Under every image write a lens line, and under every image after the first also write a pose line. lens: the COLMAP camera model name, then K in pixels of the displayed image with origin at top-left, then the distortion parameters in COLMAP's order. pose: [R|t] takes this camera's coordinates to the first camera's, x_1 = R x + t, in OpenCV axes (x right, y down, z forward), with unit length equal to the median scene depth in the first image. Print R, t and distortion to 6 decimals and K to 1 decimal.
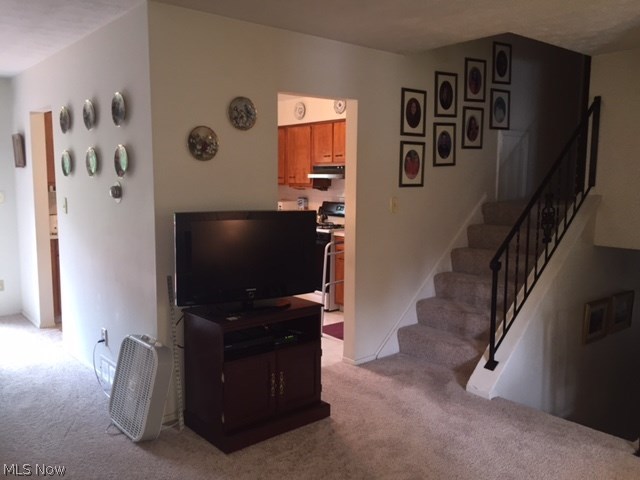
lens RADIAL K [[549.3, 0, 321.1], [0, 549.3, 239.2], [0, 0, 1]] dist [0.059188, -0.069189]
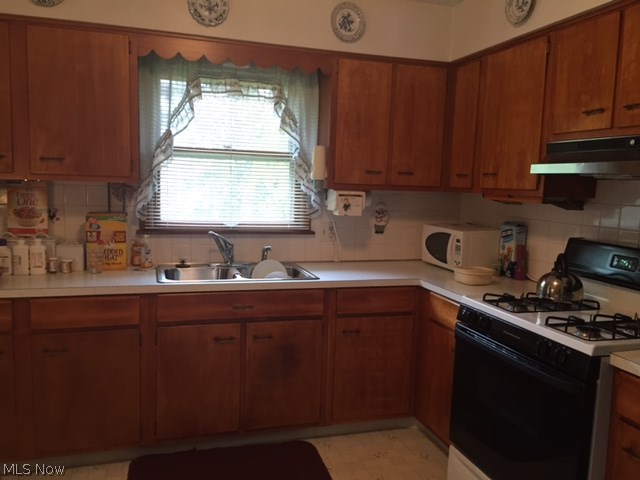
lens RADIAL K [[549.3, 0, 319.7], [0, 549.3, 240.9], [0, 0, 1]] dist [0.059188, -0.069189]
pose [[0.924463, 0.059041, -0.376672, -0.011817], [-0.062654, 0.998032, 0.002664, -0.057751], [0.376088, 0.021138, 0.926343, 0.589936]]
